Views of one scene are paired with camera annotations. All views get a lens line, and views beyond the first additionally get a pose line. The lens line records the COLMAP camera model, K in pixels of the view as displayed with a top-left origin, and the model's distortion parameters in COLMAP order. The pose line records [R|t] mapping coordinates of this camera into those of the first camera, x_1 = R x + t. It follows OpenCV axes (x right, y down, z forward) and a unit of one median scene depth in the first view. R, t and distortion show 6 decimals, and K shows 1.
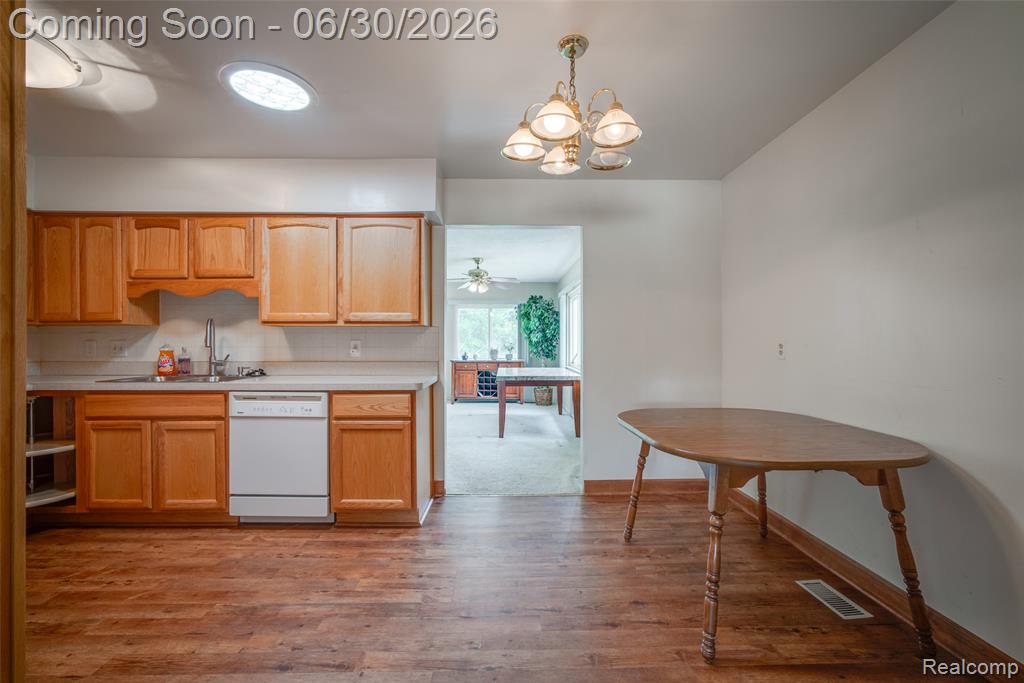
lens RADIAL K [[438.9, 0, 508.7], [0, 438.9, 342.4], [0, 0, 1]] dist [-0.013925, 0.002403]
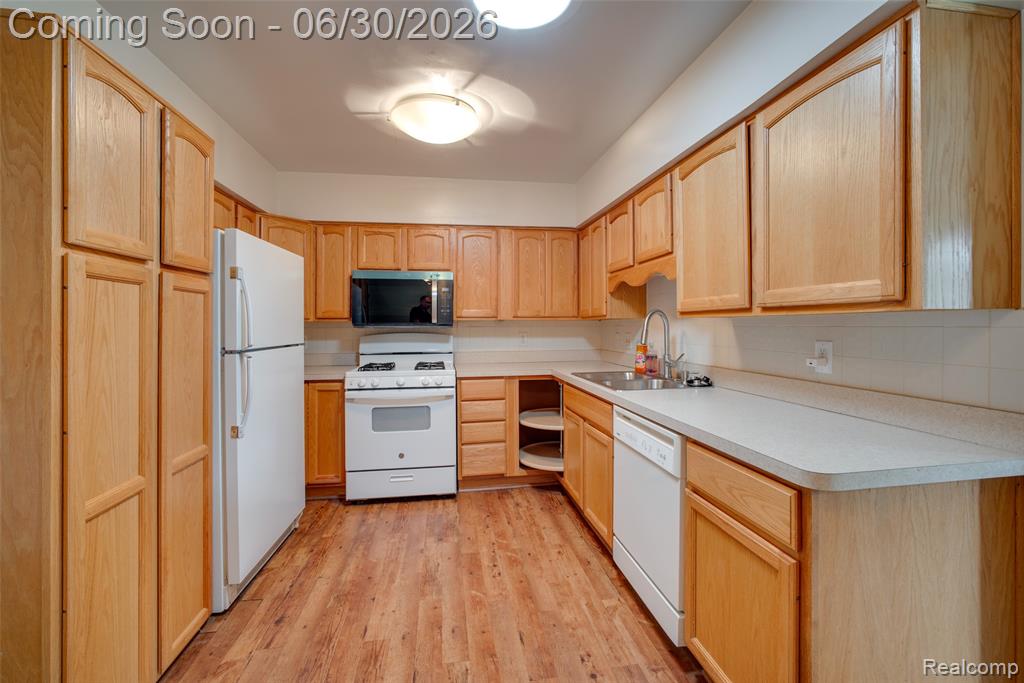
lens RADIAL K [[438.9, 0, 511.8], [0, 438.9, 326.5], [0, 0, 1]] dist [-0.013925, 0.002403]
pose [[0.145624, 0.003386, -0.989334, 0.122975], [0.008259, 0.999955, 0.004638, -0.033729], [0.989305, -0.008846, 0.145590, 0.695752]]
